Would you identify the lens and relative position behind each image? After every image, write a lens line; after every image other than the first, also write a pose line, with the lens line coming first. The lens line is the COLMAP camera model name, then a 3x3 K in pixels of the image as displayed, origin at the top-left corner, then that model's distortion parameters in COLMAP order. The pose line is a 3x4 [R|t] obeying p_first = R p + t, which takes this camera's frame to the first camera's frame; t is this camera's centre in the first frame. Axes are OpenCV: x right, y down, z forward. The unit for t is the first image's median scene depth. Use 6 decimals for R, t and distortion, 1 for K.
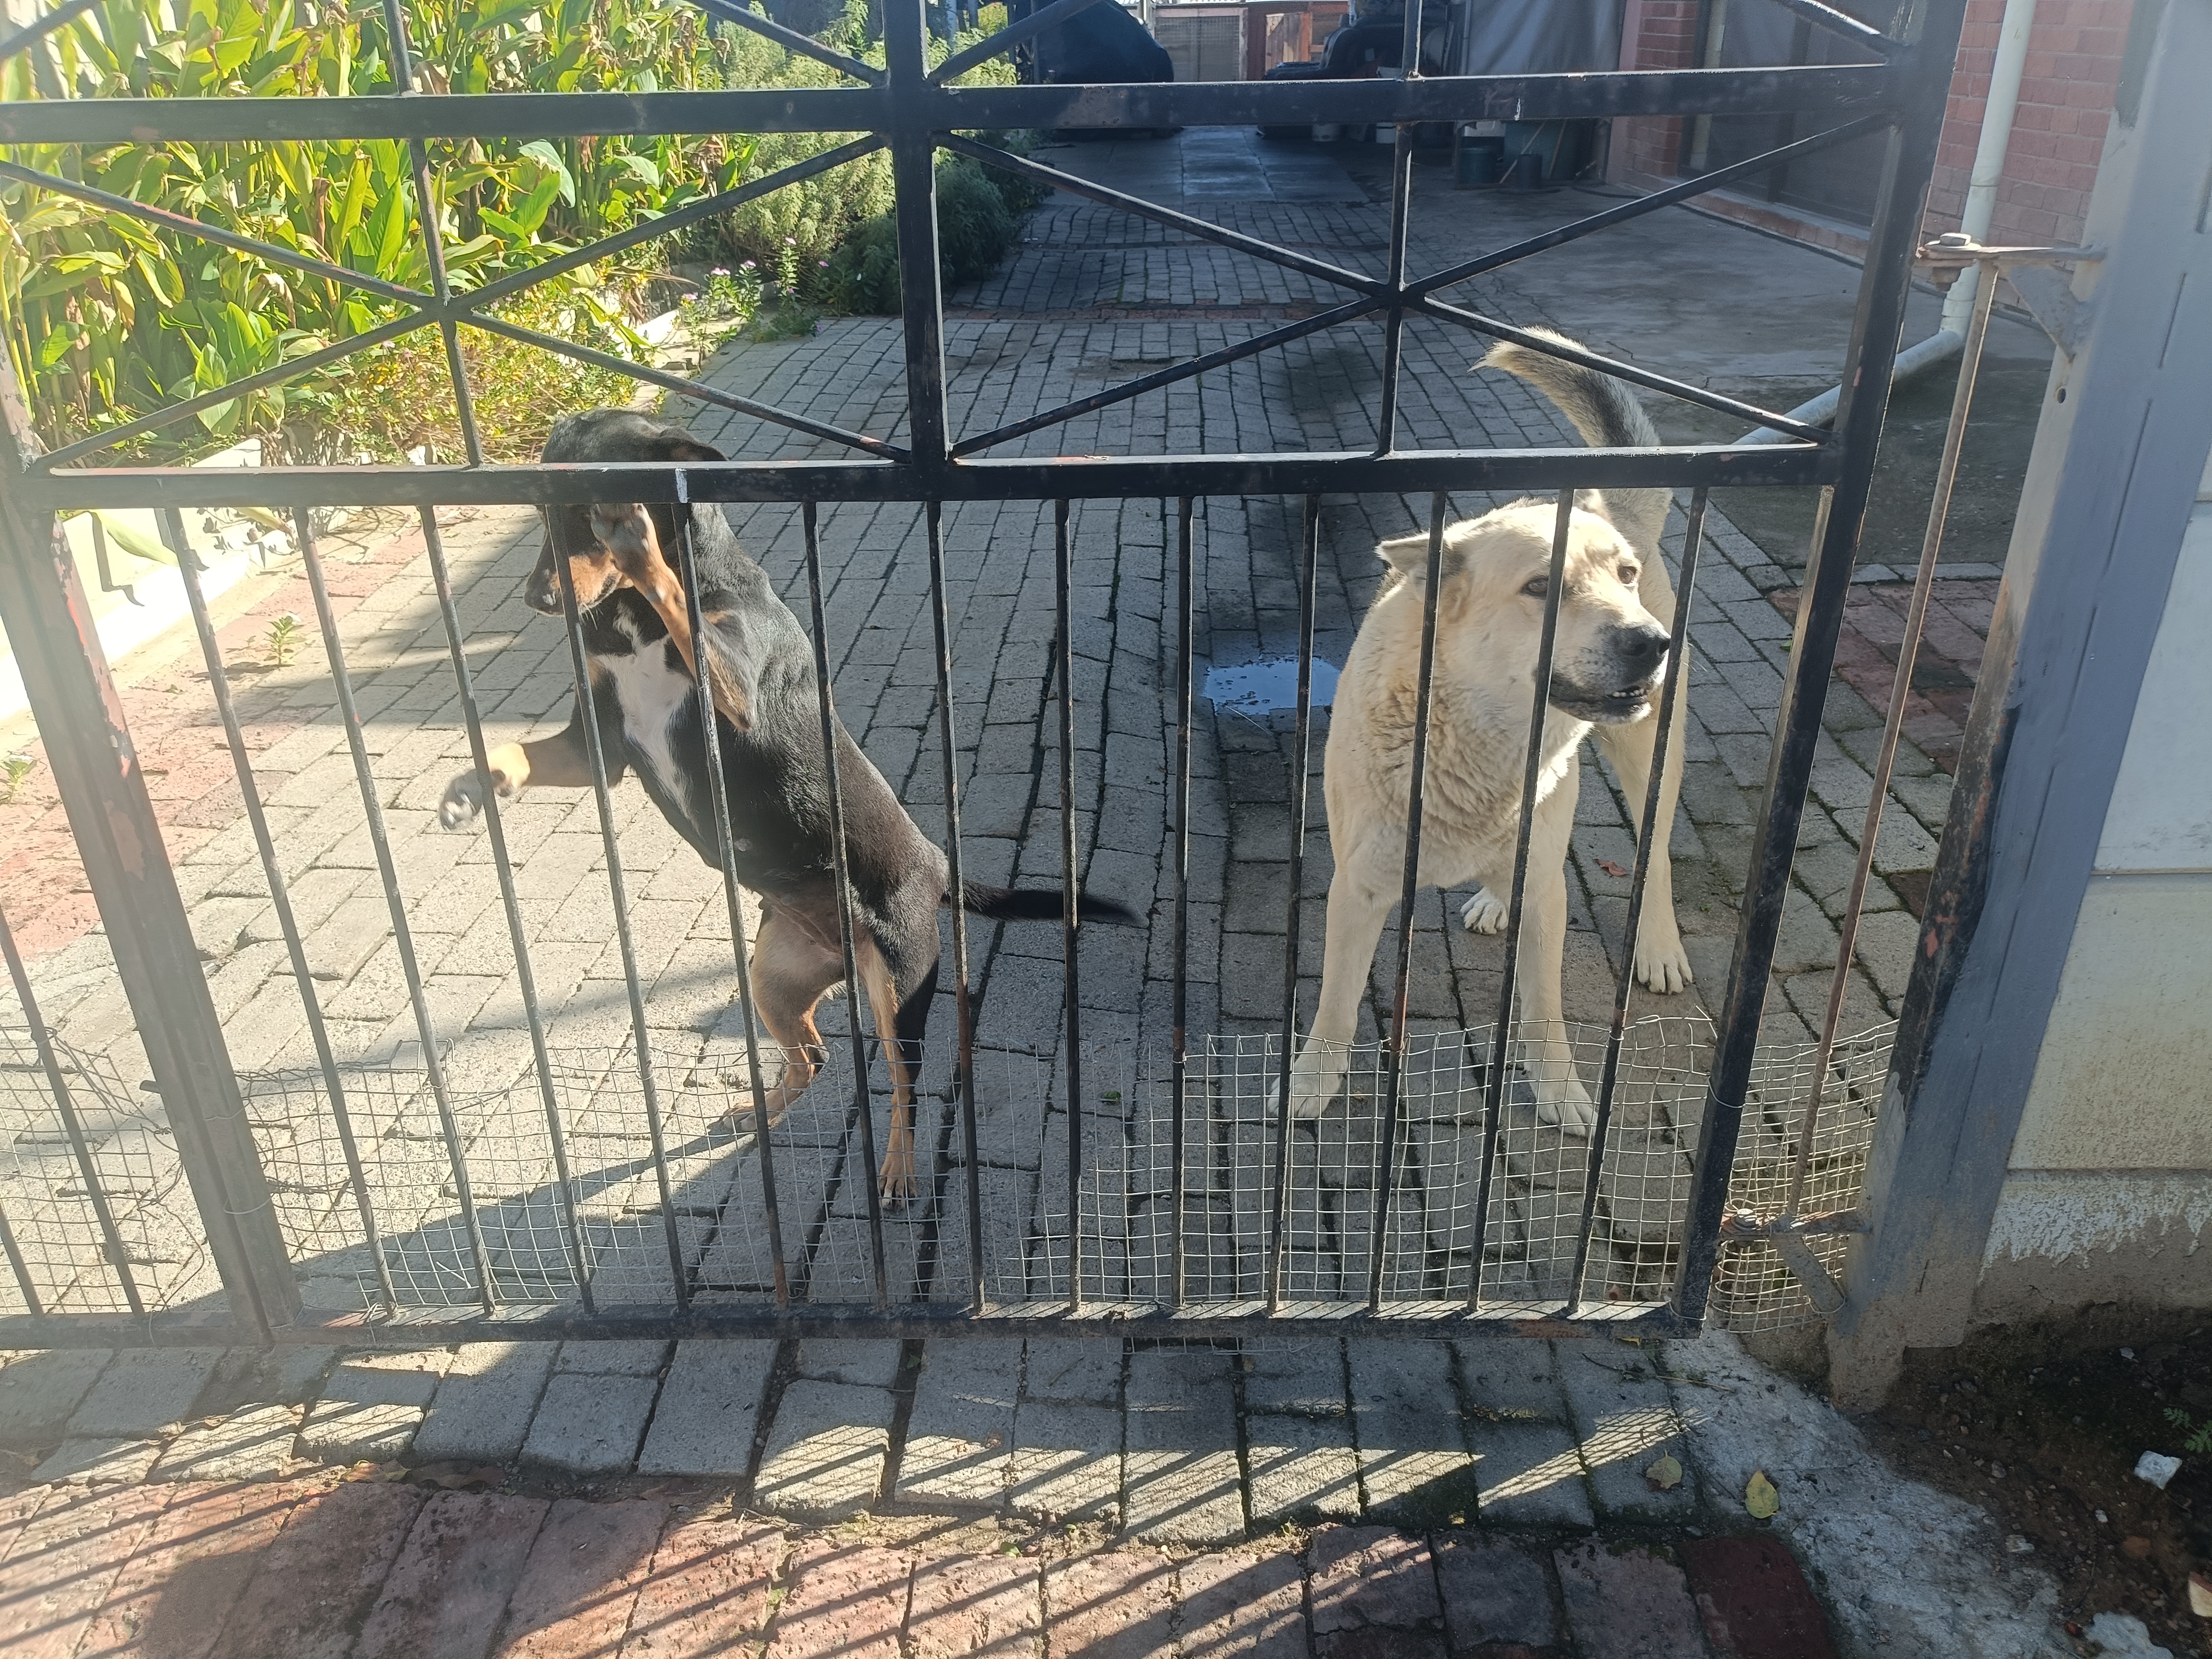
lens RADIAL K [[1593.1, 0, 1116.4], [0, 1593.1, 843.1], [0, 0, 1]] dist [0.040994, -0.032388]
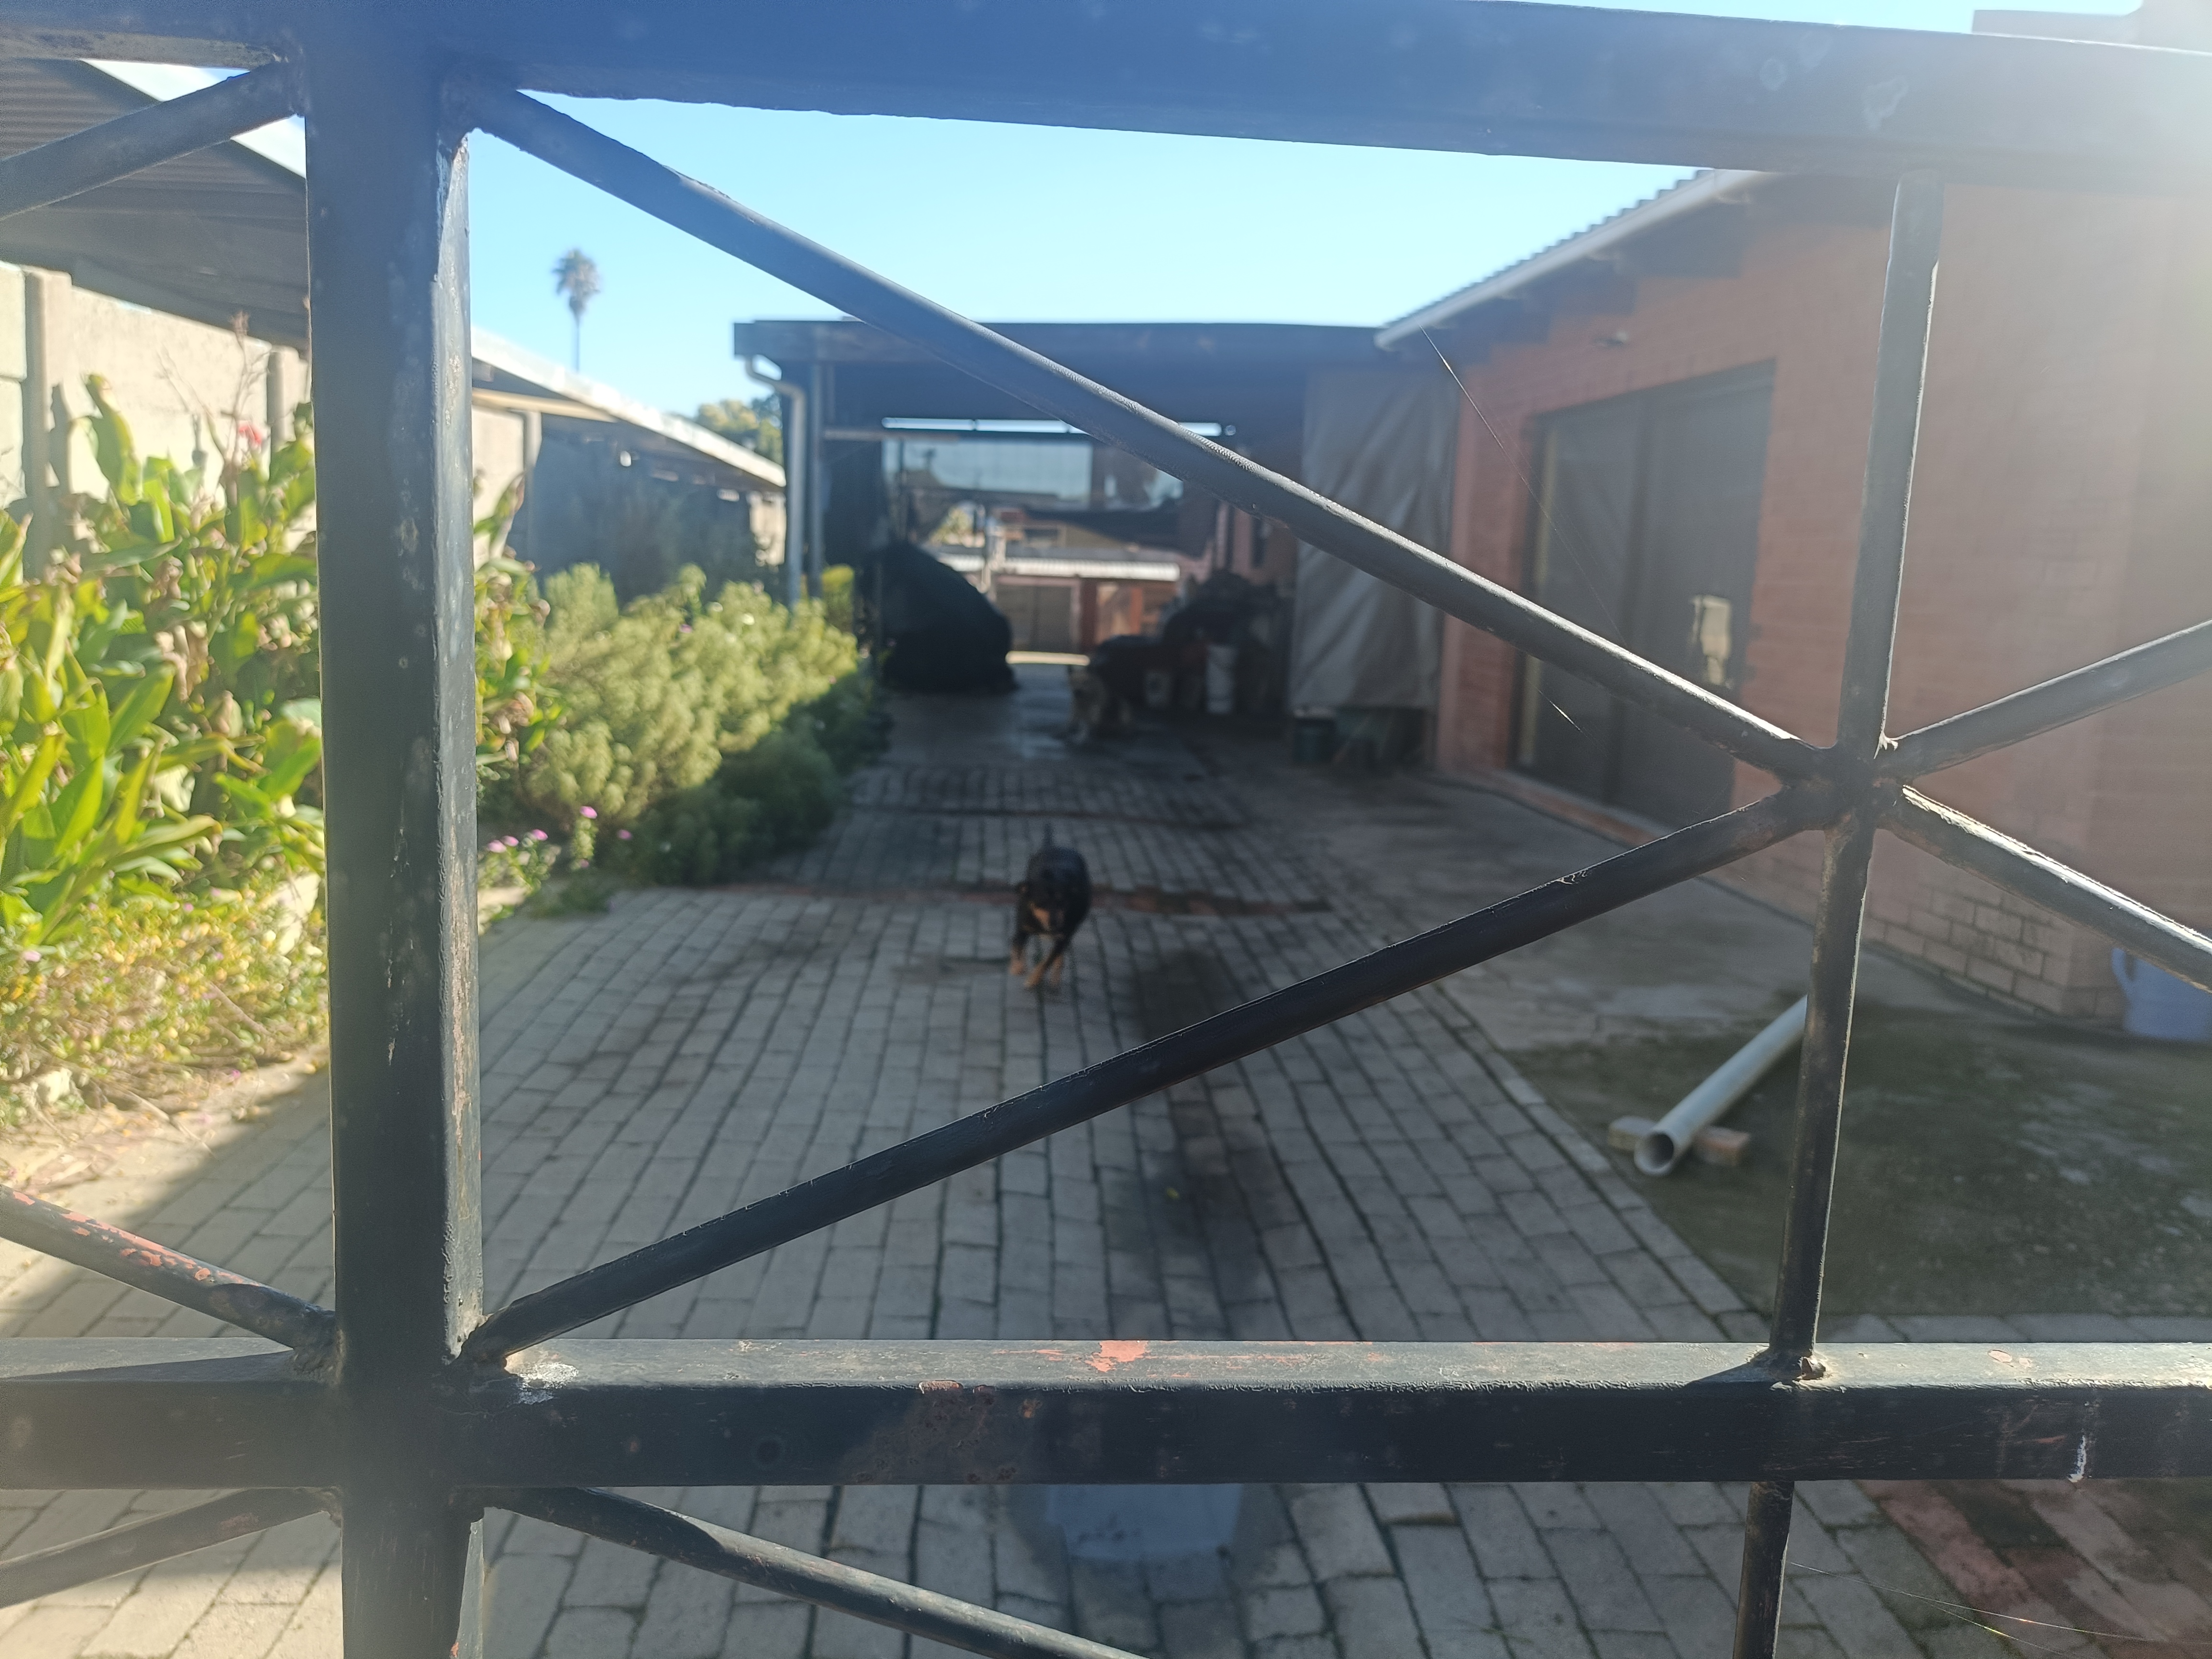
lens RADIAL K [[1593.1, 0, 1116.4], [0, 1593.1, 843.1], [0, 0, 1]] dist [0.040994, -0.032388]
pose [[0.993460, 0.041803, 0.106256, -0.003166], [-0.008184, 0.954248, -0.298903, -0.090114], [-0.113890, 0.296078, 0.948349, 0.113738]]
